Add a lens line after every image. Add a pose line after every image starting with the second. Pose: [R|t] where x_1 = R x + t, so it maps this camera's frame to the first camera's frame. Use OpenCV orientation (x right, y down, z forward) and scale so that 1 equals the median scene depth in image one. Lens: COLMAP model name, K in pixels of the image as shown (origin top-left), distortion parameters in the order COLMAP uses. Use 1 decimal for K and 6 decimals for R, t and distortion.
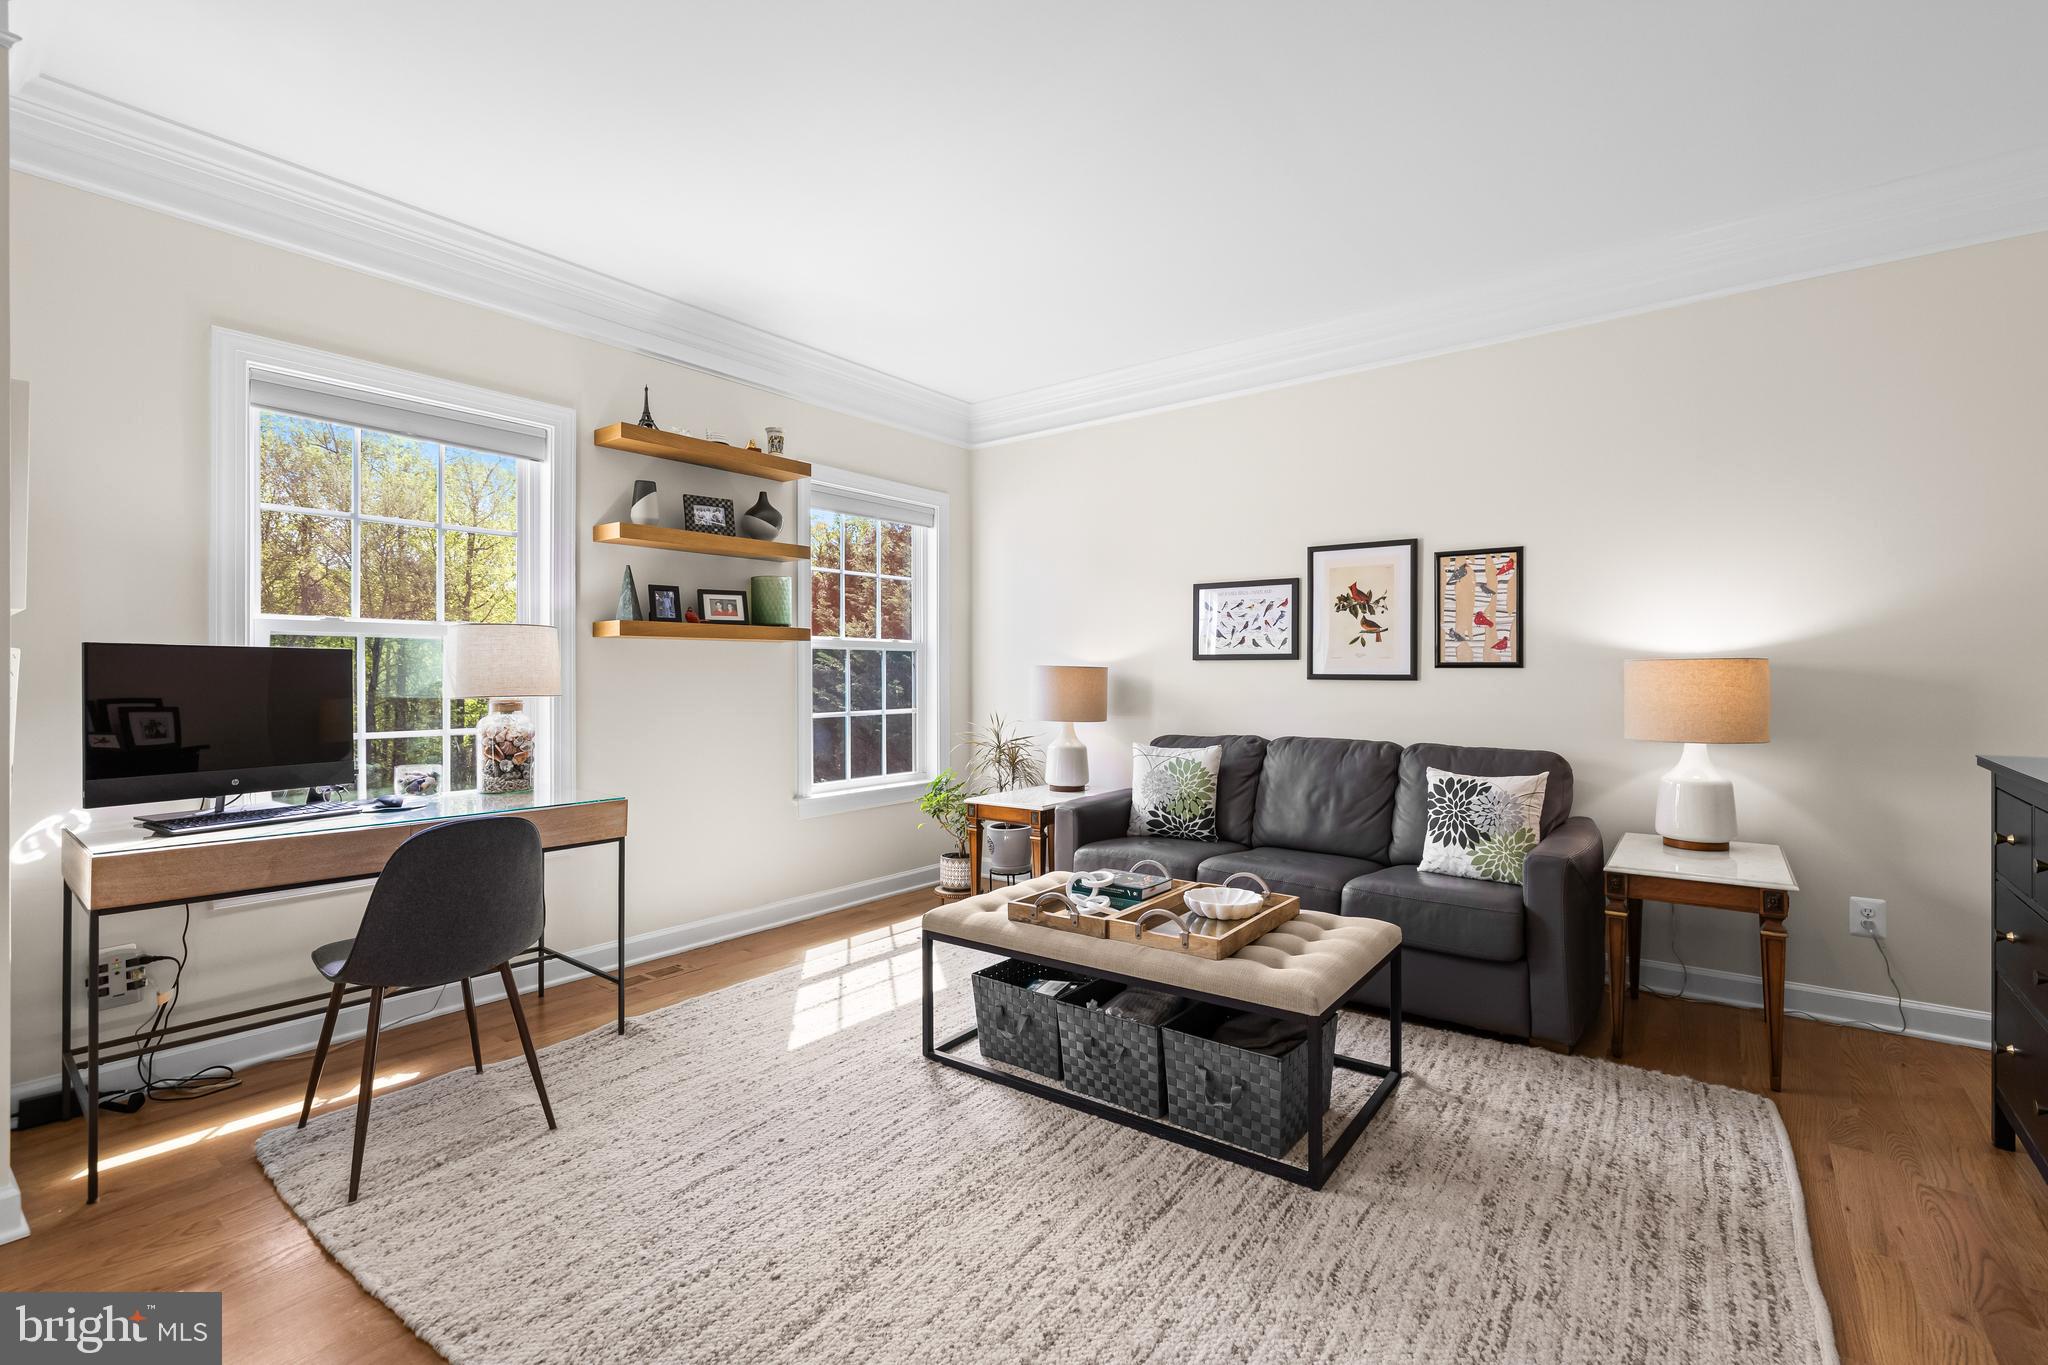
lens RADIAL K [[903.6, 0, 1029.5], [0, 903.6, 680.9], [0, 0, 1]] dist [-0.009901, 0.000131]
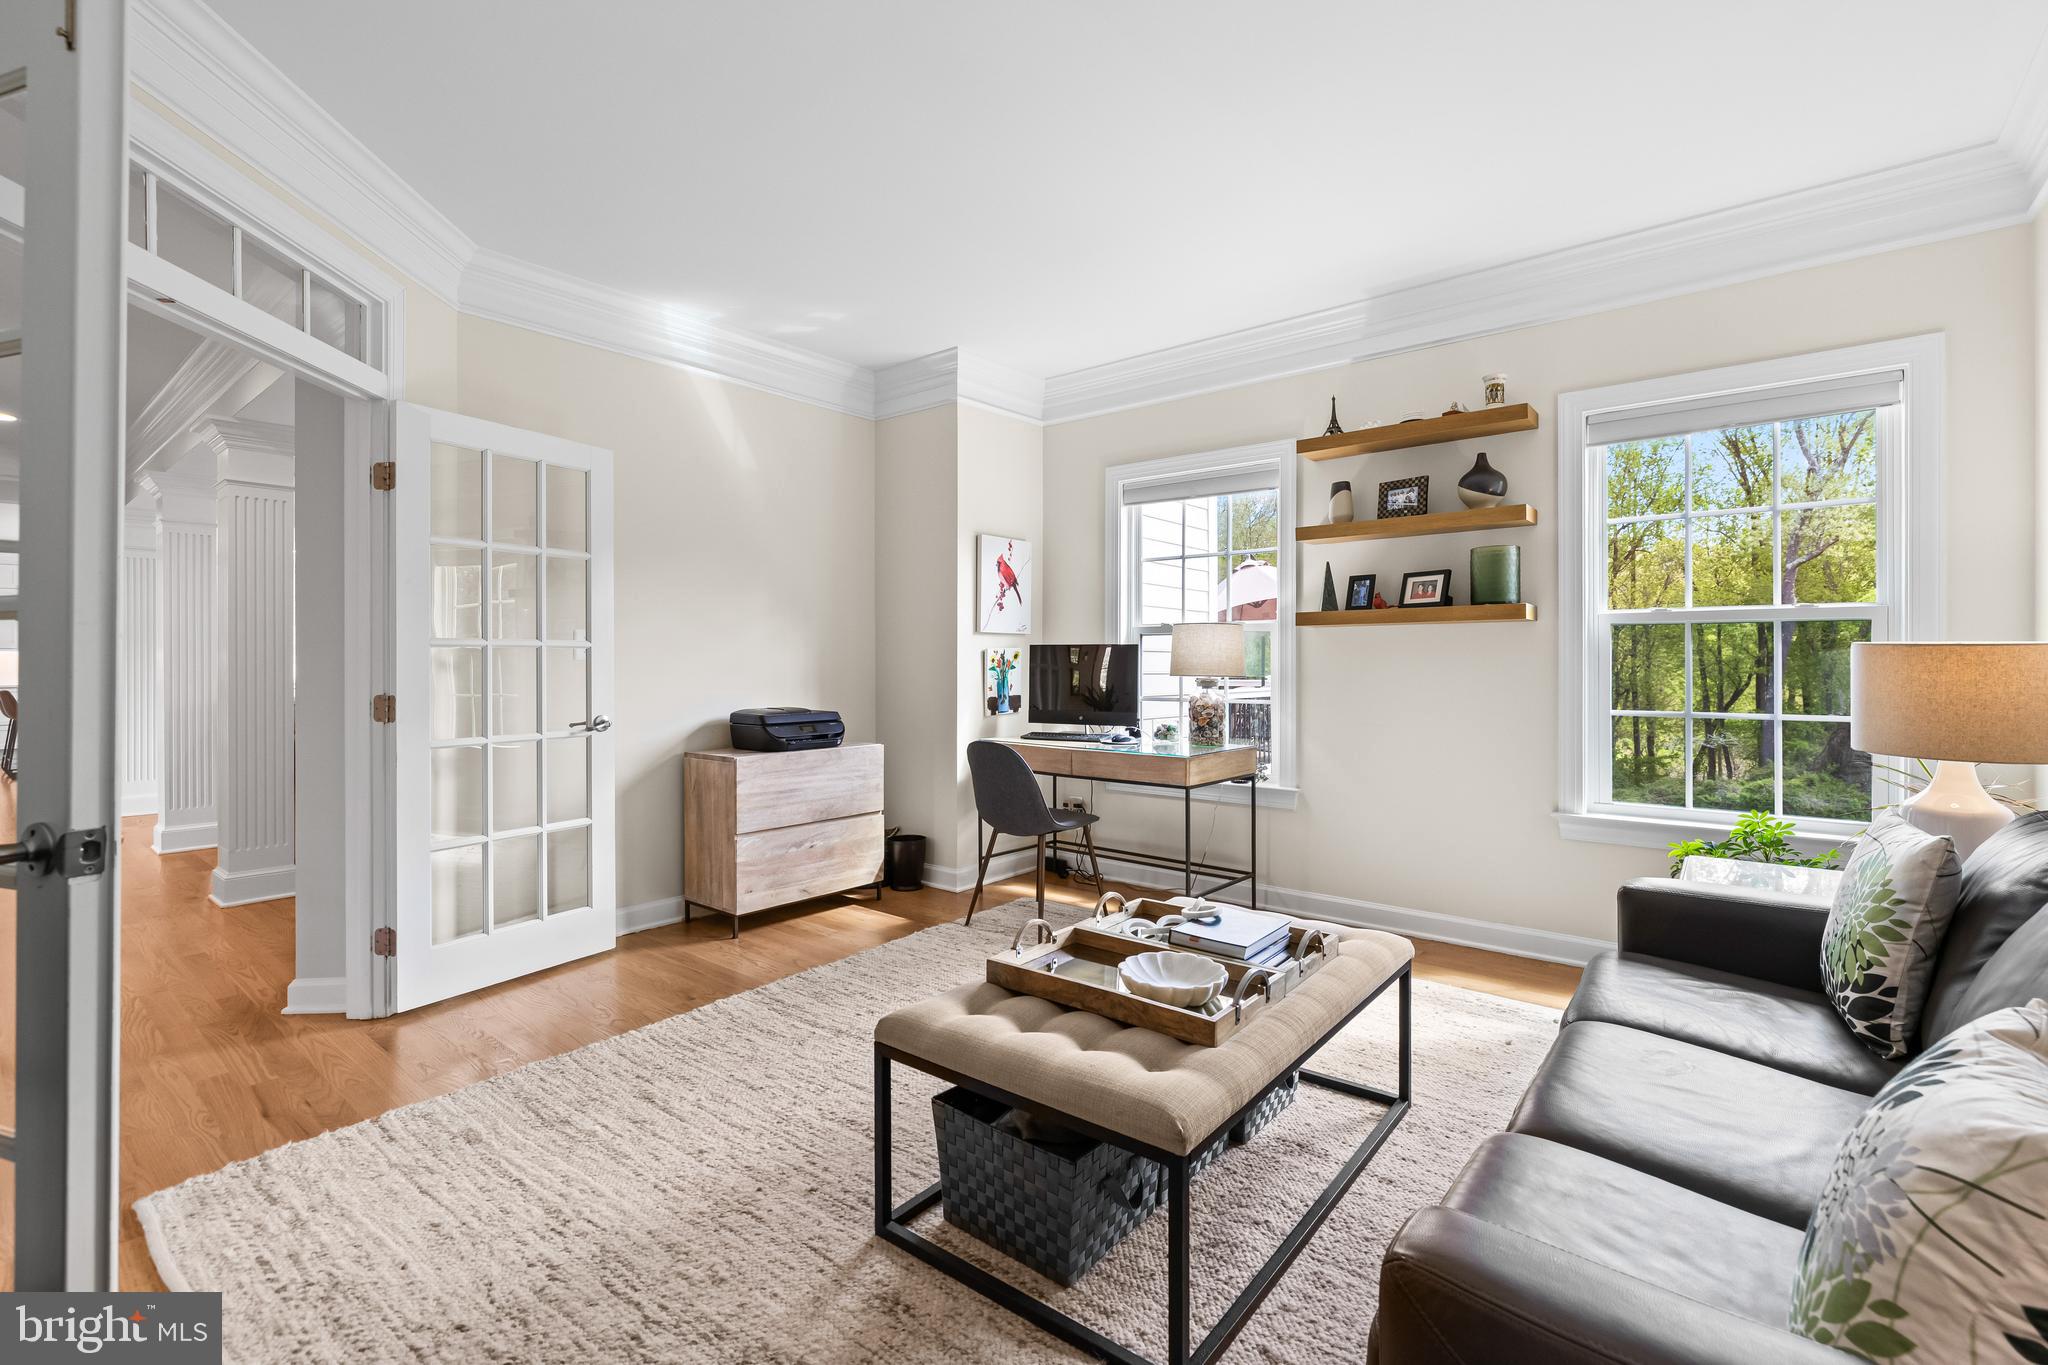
lens RADIAL K [[903.6, 0, 1028.1], [0, 903.6, 662.4], [0, 0, 1]] dist [-0.009901, 0.000131]
pose [[-0.026591, 0.004773, -0.999635, 0.674897], [-0.007354, 0.999961, 0.004970, -0.006382], [0.999619, 0.007483, -0.026555, 0.650264]]
